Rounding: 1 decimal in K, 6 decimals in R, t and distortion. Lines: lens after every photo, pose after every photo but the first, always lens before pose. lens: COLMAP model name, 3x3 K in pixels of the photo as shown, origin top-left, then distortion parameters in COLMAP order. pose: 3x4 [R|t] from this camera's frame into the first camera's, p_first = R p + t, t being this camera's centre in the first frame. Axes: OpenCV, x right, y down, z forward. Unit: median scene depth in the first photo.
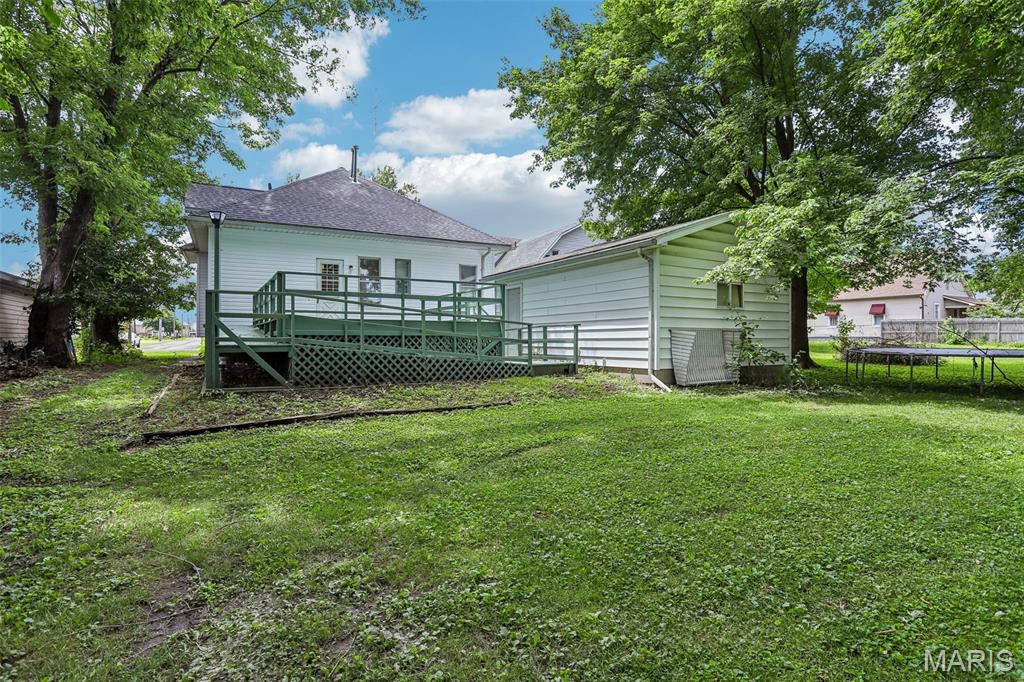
lens RADIAL K [[553.2, 0, 512.0], [0, 553.2, 341.0], [0, 0, 1]] dist [-0.002827, -0.000216]
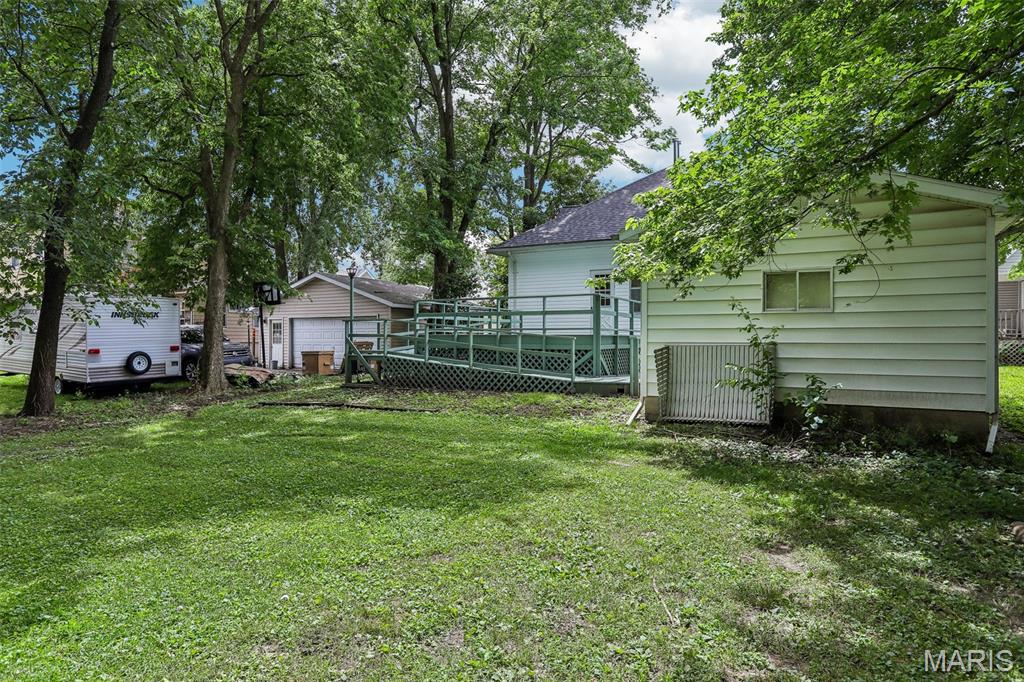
lens RADIAL K [[661.6, 0, 512.0], [0, 661.6, 341.0], [0, 0, 1]] dist [0.187521, -0.000067]
pose [[0.537072, 0.001767, -0.843535, 1.011775], [-0.005510, 0.999984, -0.001414, -0.024670], [0.843519, 0.005407, 0.537073, 0.343203]]
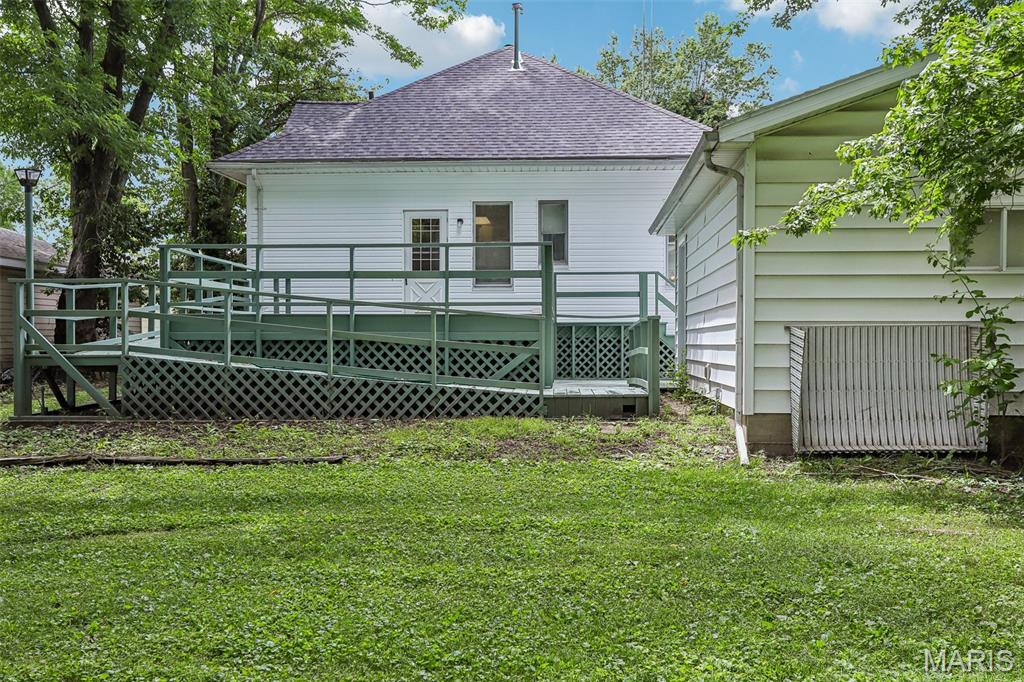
lens RADIAL K [[1054.3, 0, 512.0], [0, 1054.3, 341.0], [0, 0, 1]] dist [0.136494, 0.002789]
pose [[0.837782, -0.000634, -0.546005, 0.610959], [-0.001678, 0.999992, -0.003737, -0.004832], [0.546003, 0.004047, 0.837774, 0.160462]]
